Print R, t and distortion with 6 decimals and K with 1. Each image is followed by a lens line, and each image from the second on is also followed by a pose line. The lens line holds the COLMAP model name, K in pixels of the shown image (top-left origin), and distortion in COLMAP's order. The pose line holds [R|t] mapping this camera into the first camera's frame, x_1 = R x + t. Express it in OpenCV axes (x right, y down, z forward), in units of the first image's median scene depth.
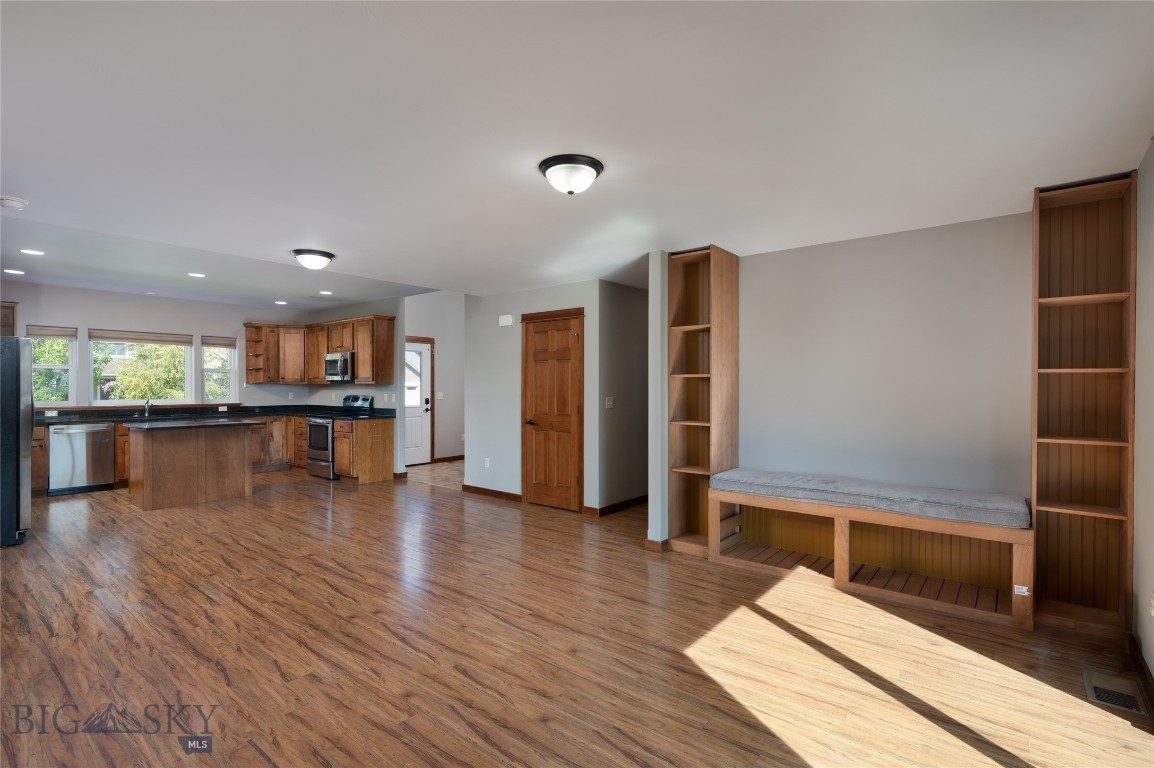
lens RADIAL K [[535.6, 0, 573.6], [0, 535.6, 387.5], [0, 0, 1]] dist [0.002212, -0.000103]
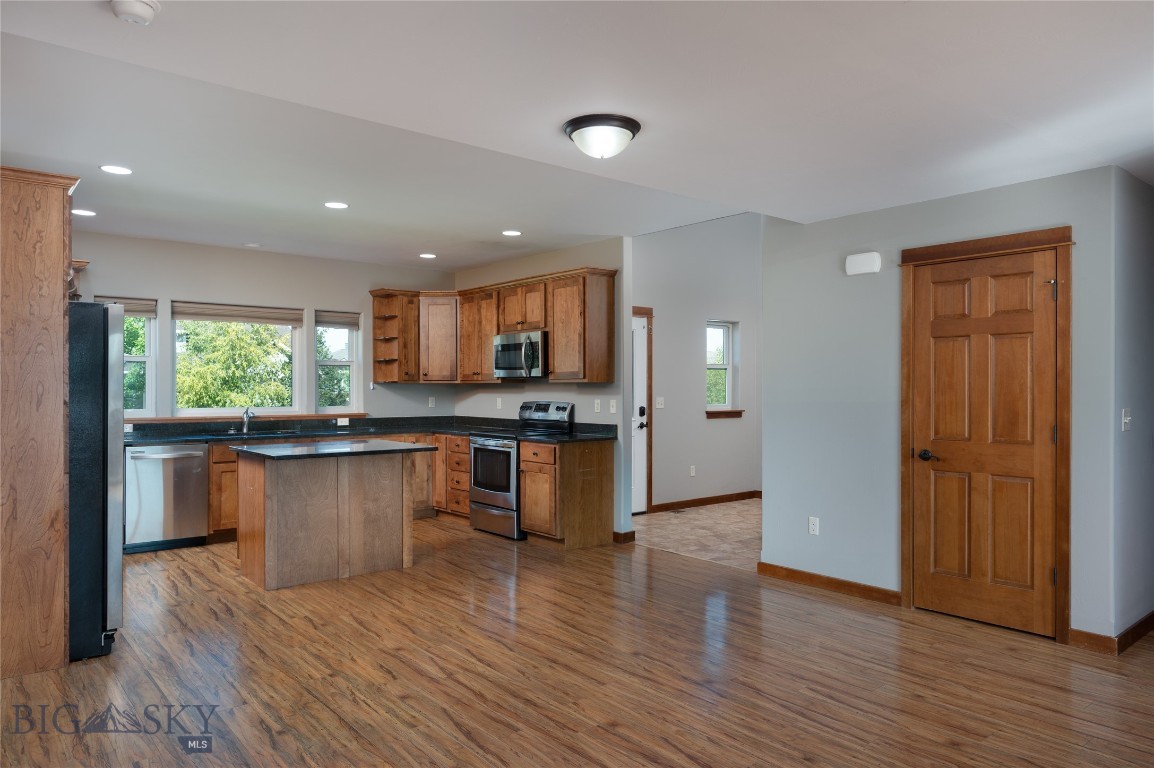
lens RADIAL K [[753.3, 0, 580.2], [0, 753.3, 386.9], [0, 0, 1]] dist [-0.005156, 0.004141]
pose [[0.981721, -0.001015, -0.190324, -0.285529], [0.000499, 0.999996, -0.002759, 0.000170], [0.190326, 0.002614, 0.981717, 0.225714]]
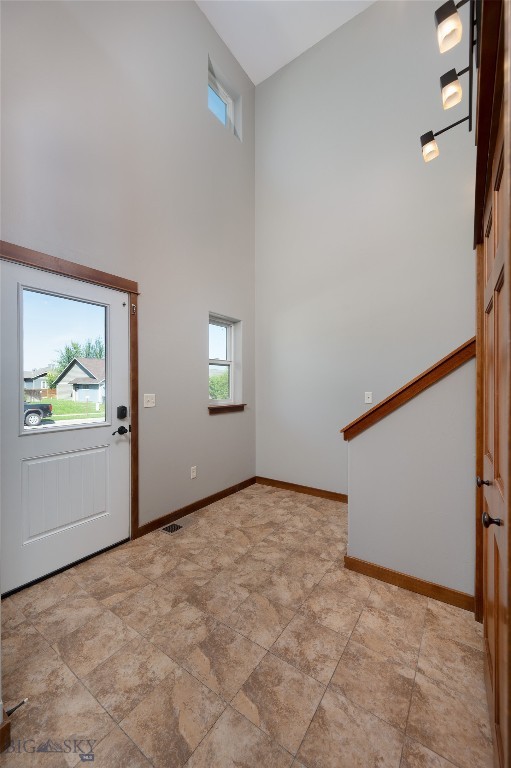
lens RADIAL K [[303.6, 0, 255.9], [0, 303.6, 386.4], [0, 0, 1]] dist [-0.004065, -0.000370]
pose [[0.996884, -0.005164, 0.078715, -0.279785], [0.005068, 0.999986, 0.001413, 0.004276], [-0.078721, -0.001010, 0.996896, 1.149863]]
